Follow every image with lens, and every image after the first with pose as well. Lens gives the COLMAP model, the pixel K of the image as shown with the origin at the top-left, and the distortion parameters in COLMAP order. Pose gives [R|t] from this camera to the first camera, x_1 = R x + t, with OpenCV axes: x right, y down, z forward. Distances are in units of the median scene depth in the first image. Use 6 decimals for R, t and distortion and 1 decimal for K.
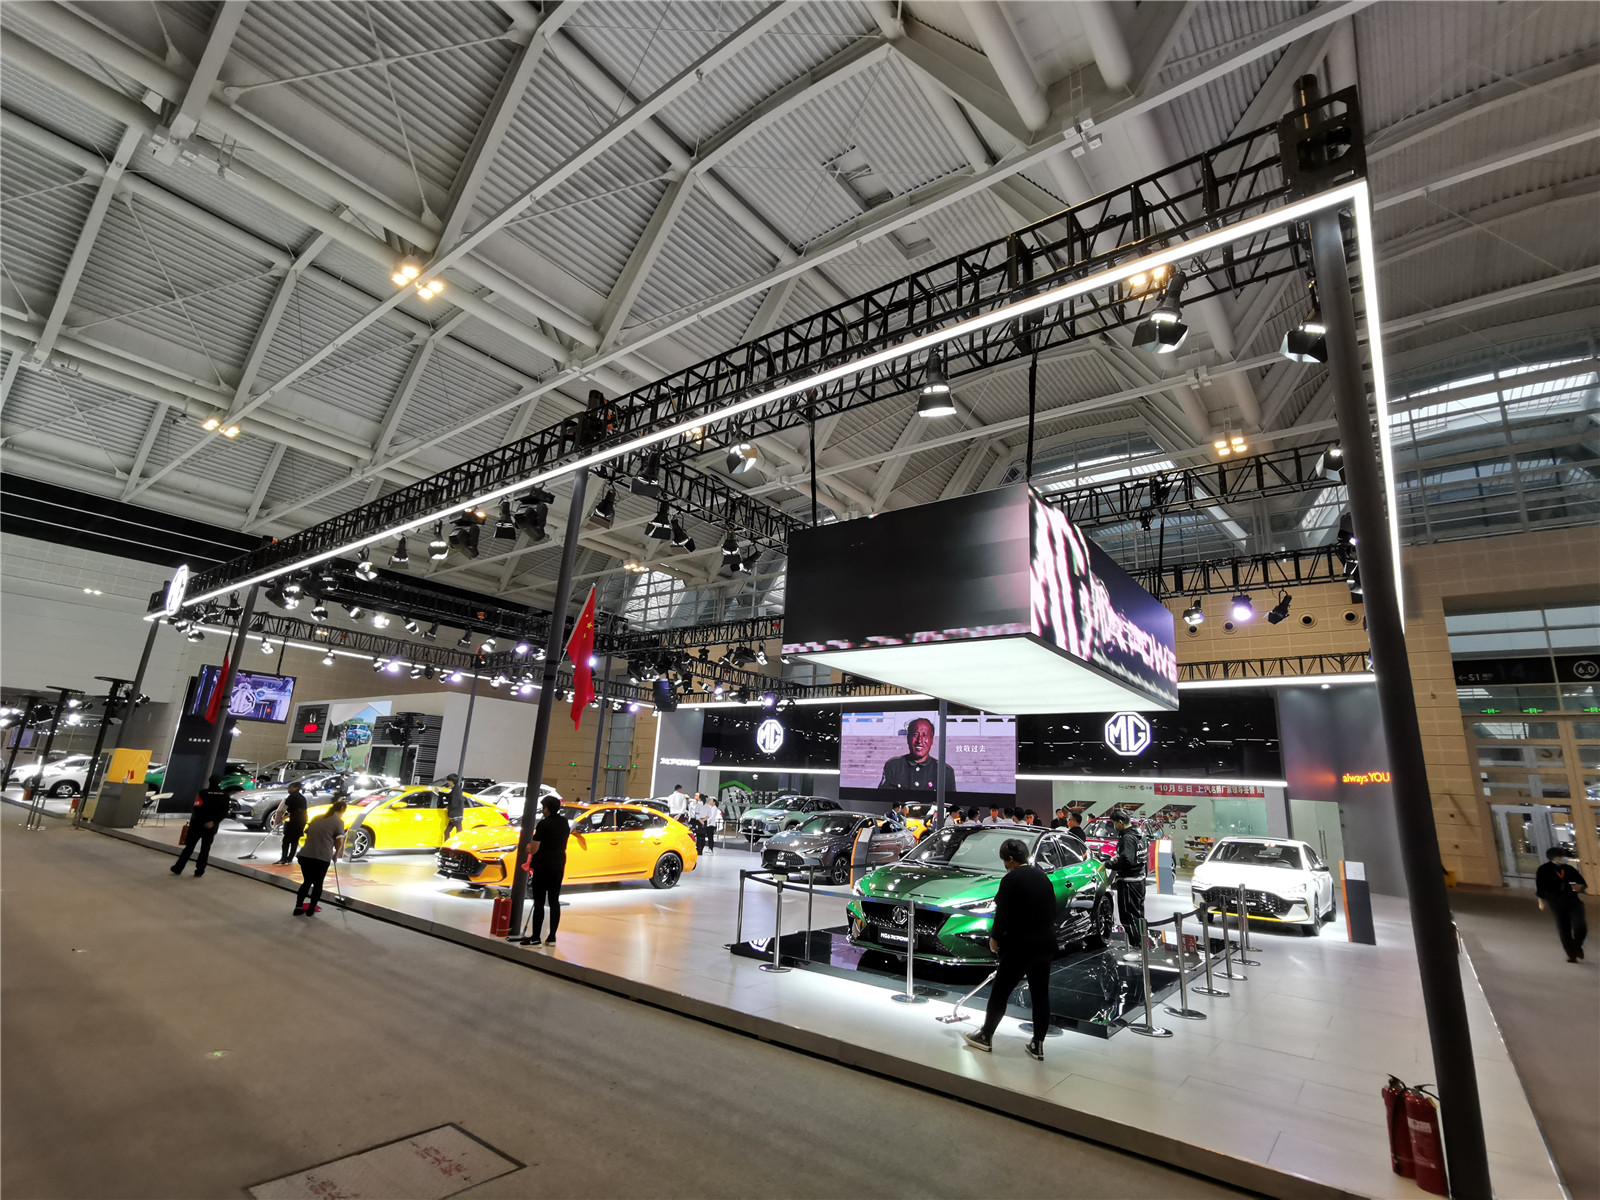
lens RADIAL K [[765.5, 0, 790.7], [0, 765.5, 601.5], [0, 0, 1]] dist [-0.008778, 0.004661]
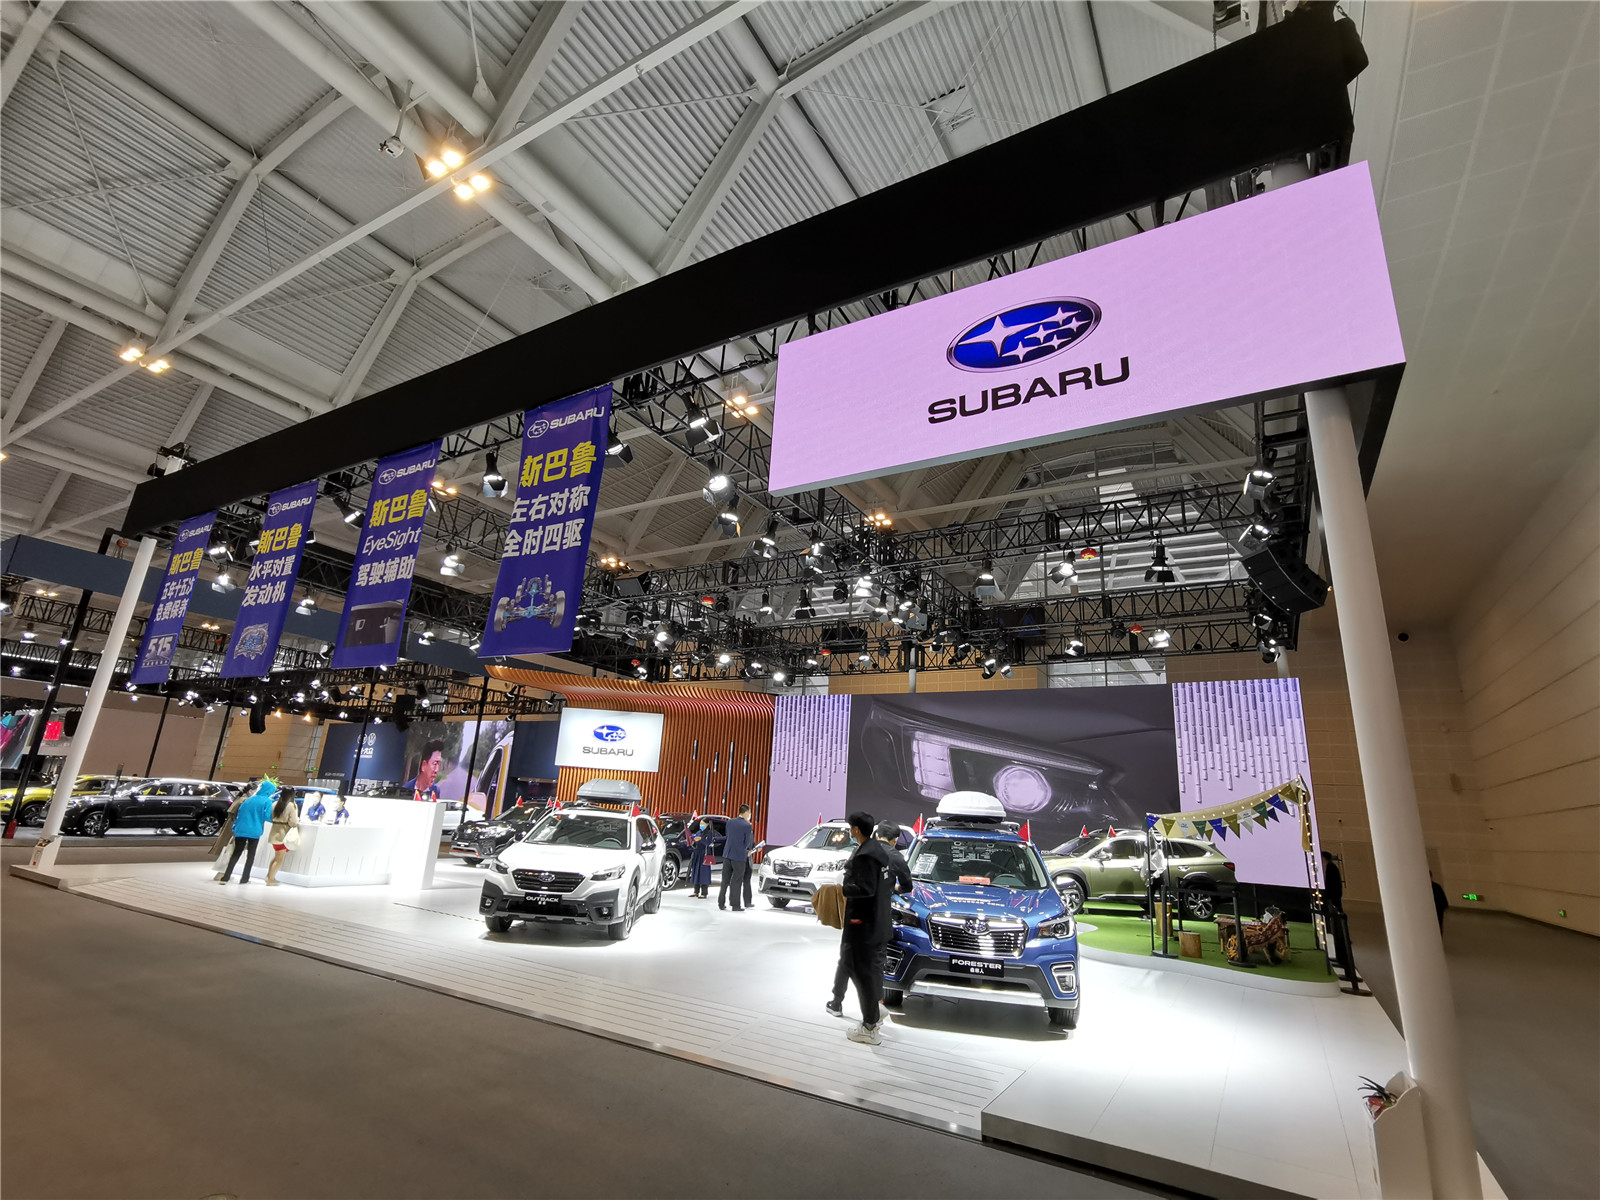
lens RADIAL K [[765.5, 0, 804.7], [0, 765.5, 593.0], [0, 0, 1]] dist [-0.008778, 0.004661]
pose [[0.991771, 0.036524, 0.122705, -0.186084], [-0.033068, 0.999000, -0.030089, 0.024517], [-0.123682, 0.025783, 0.991987, 0.157224]]
